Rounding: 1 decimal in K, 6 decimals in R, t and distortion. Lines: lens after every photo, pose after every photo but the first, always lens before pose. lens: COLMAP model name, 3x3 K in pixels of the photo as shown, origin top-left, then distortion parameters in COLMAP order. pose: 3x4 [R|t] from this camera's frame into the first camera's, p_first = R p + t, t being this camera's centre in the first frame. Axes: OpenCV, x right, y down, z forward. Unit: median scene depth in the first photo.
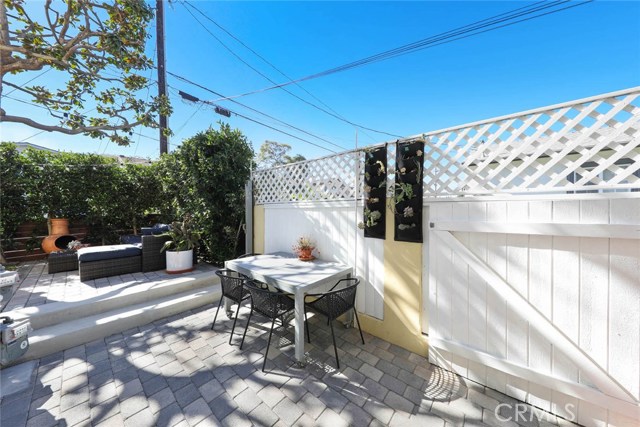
lens RADIAL K [[202.3, 0, 318.1], [0, 202.3, 214.2], [0, 0, 1]] dist [0.001289, 0.000011]
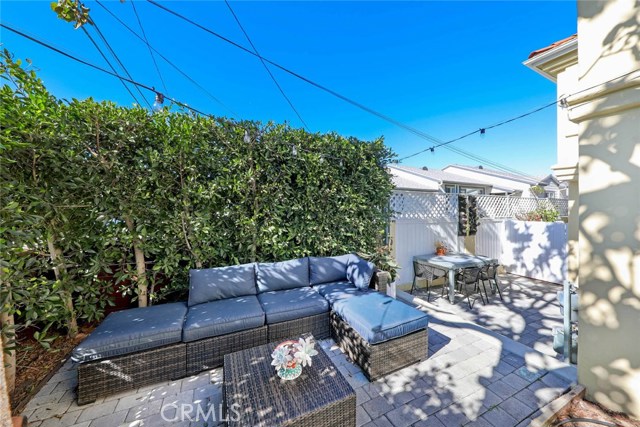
lens RADIAL K [[219.6, 0, 320.8], [0, 219.6, 211.3], [0, 0, 1]] dist [0.003243, -0.001132]
pose [[0.446553, -0.008031, 0.894721, -1.306252], [0.009052, 0.999949, 0.004457, -0.093436], [-0.894711, 0.006109, 0.446603, 0.679612]]
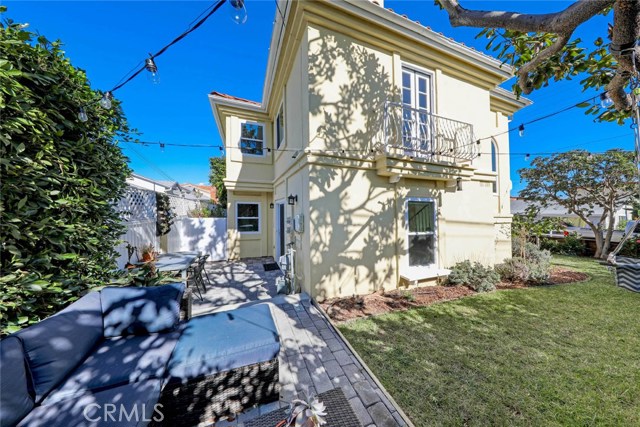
lens RADIAL K [[202.3, 0, 321.4], [0, 202.3, 206.3], [0, 0, 1]] dist [0.001289, 0.000011]
pose [[-0.865403, 0.004410, 0.501057, -1.138790], [0.000958, 0.999974, -0.007147, -0.093404], [-0.501076, -0.005705, -0.865385, 1.032124]]
